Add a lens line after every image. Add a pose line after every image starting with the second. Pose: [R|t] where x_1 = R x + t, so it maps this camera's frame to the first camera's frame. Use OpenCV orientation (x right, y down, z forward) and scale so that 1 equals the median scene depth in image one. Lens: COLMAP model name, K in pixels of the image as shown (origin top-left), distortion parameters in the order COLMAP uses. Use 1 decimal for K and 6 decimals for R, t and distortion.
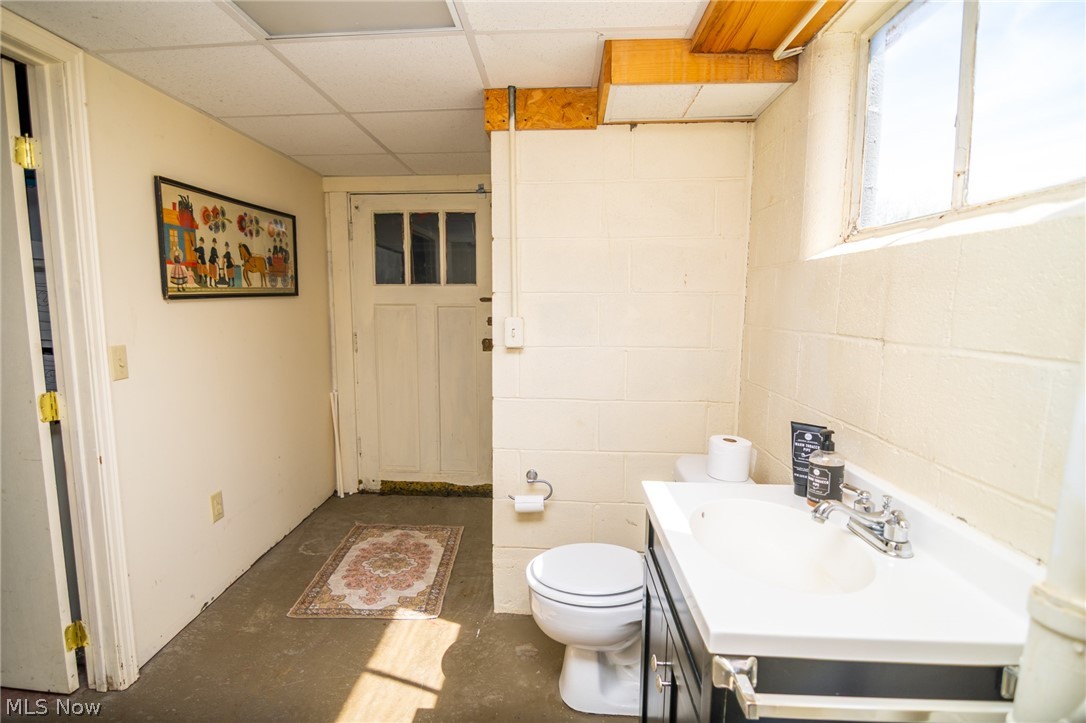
lens RADIAL K [[546.0, 0, 523.7], [0, 546.0, 371.5], [0, 0, 1]] dist [0.001685, -0.006870]
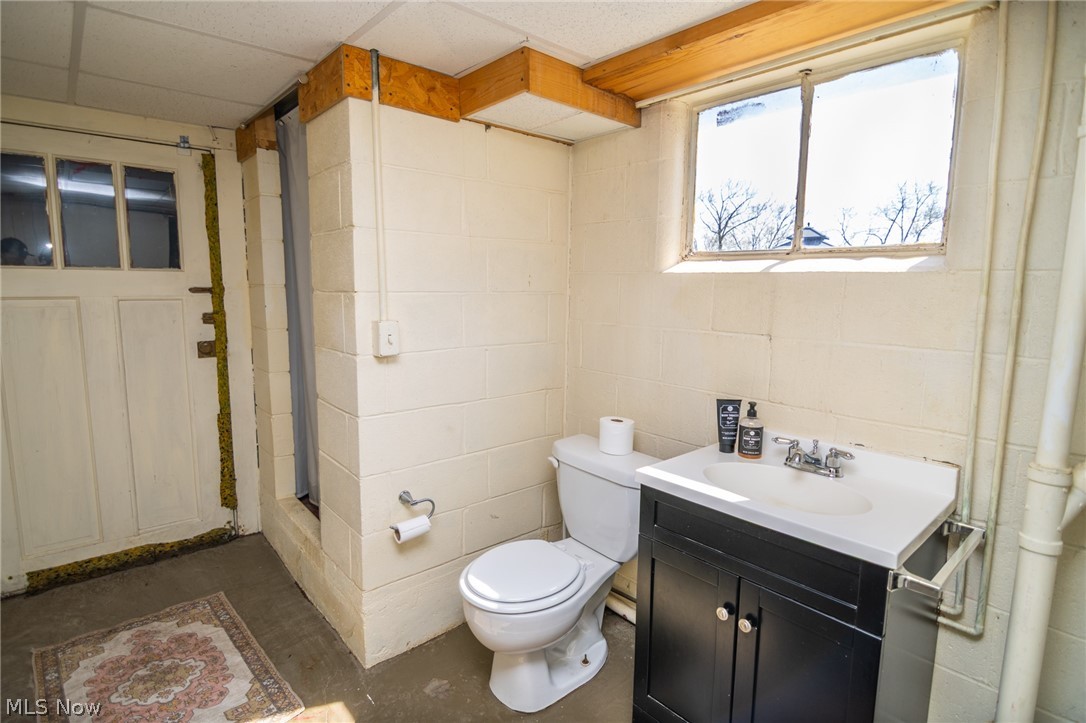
lens RADIAL K [[546.0, 0, 539.5], [0, 546.0, 355.8], [0, 0, 1]] dist [0.001685, -0.006870]
pose [[0.711741, -0.081913, 0.697649, -0.449909], [0.074657, 0.996373, 0.040821, -0.061114], [-0.698463, 0.023031, 0.715276, 0.214437]]
